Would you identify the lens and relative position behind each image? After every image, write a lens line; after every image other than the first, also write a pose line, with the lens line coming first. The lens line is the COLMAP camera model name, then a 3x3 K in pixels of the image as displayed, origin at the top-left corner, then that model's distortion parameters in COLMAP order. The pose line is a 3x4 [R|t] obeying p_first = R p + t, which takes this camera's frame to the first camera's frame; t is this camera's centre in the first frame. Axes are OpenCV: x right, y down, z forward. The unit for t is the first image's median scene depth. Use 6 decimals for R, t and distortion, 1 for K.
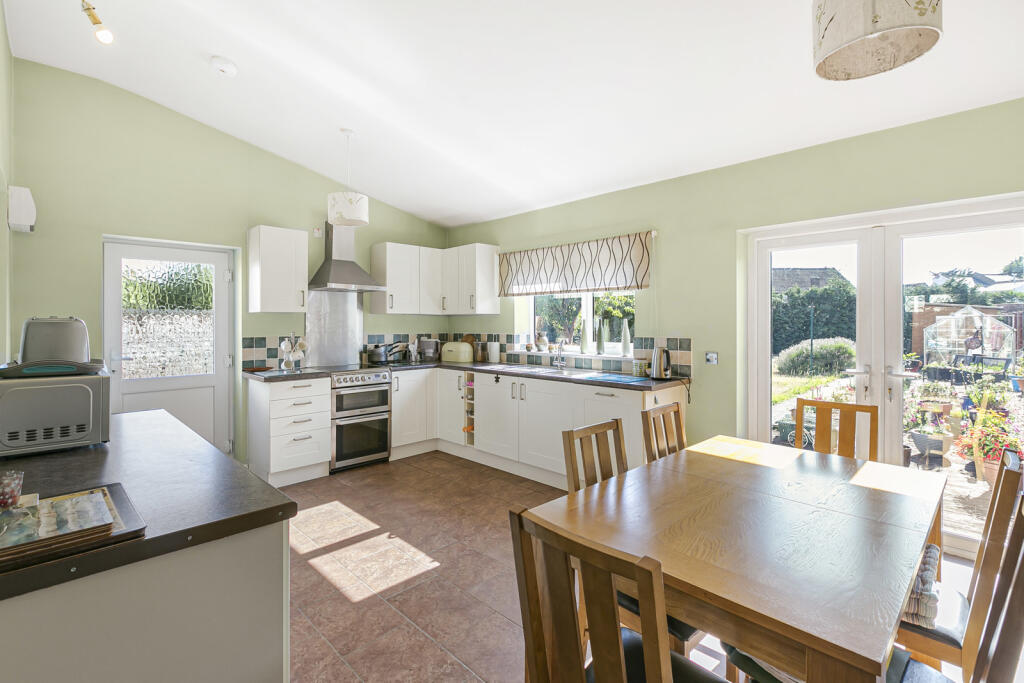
lens RADIAL K [[465.2, 0, 509.3], [0, 465.2, 321.2], [0, 0, 1]] dist [-0.001137, -0.000577]
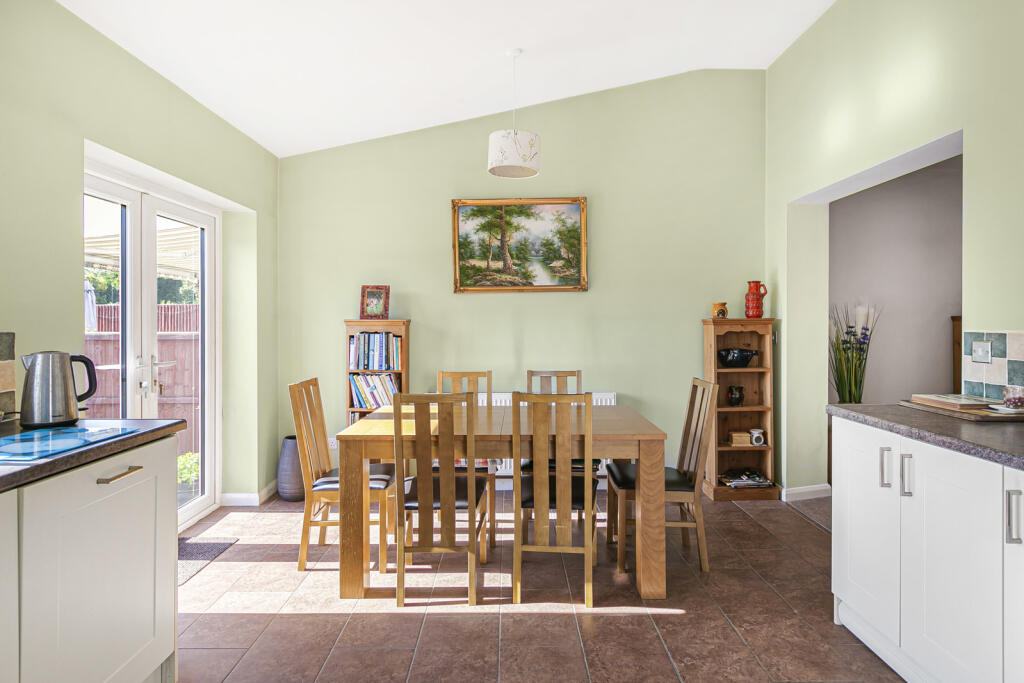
lens RADIAL K [[565.4, 0, 510.6], [0, 565.4, 328.0], [0, 0, 1]] dist [0.001722, 0.000372]
pose [[-0.711612, -0.005311, 0.702553, -0.287898], [0.001782, 0.999955, 0.009364, 0.021934], [-0.702571, 0.007916, -0.711570, 0.805786]]
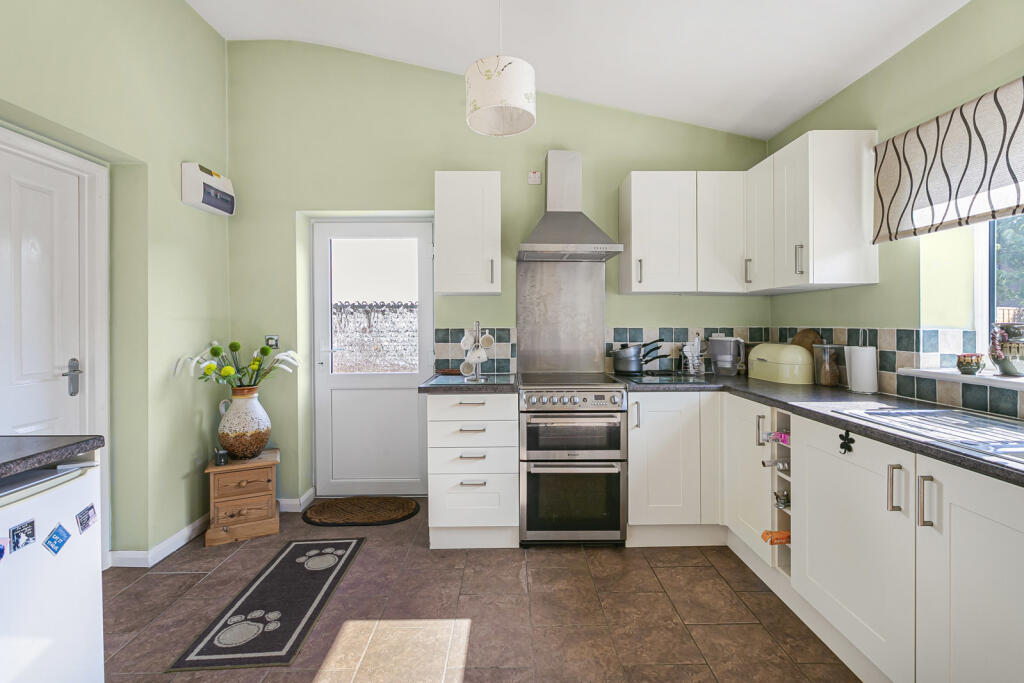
lens RADIAL K [[465.2, 0, 509.3], [0, 465.2, 321.2], [0, 0, 1]] dist [-0.001137, -0.000577]
pose [[0.716522, -0.001875, -0.697562, 0.039364], [0.004622, 0.999987, 0.002060, 0.019891], [0.697549, -0.004700, 0.716521, 0.486288]]
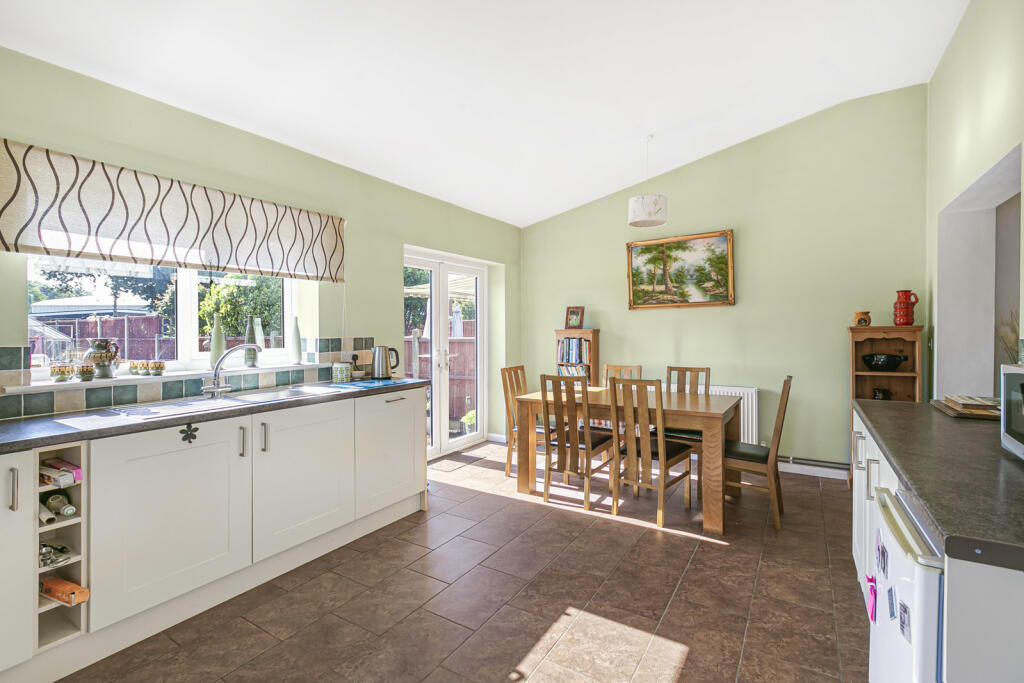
lens RADIAL K [[465.2, 0, 512.0], [0, 465.2, 341.5], [0, 0, 1]] dist [0.001021, 0.000170]
pose [[-0.227797, -0.019487, 0.973514, -0.521070], [0.007949, 0.999729, 0.021872, 0.020078], [-0.973676, 0.012720, -0.227580, 0.722722]]
